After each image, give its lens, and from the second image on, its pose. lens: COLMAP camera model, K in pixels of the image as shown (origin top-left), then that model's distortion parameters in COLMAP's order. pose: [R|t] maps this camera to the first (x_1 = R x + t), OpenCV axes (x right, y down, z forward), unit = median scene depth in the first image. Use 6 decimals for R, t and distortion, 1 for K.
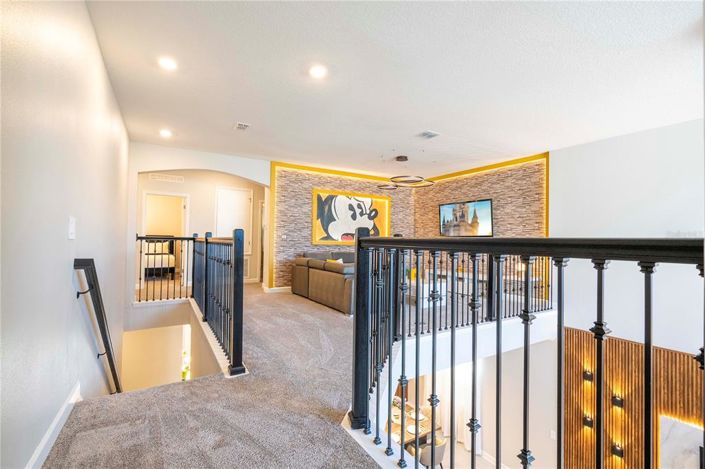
lens RADIAL K [[318.7, 0, 350.7], [0, 318.7, 235.3], [0, 0, 1]] dist [-0.008946, 0.000815]
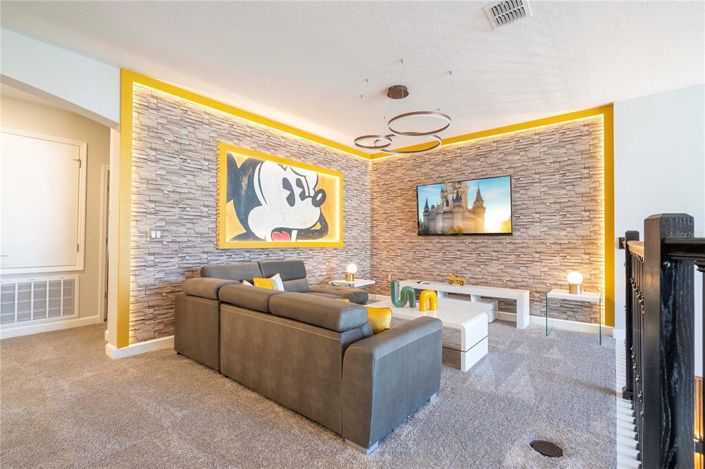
lens RADIAL K [[318.7, 0, 356.4], [0, 318.7, 235.2], [0, 0, 1]] dist [-0.008946, 0.000815]
pose [[0.939370, -0.008152, 0.342808, -0.084571], [0.006556, 0.999962, 0.005816, 0.004795], [-0.342843, -0.003216, 0.939387, 0.423885]]
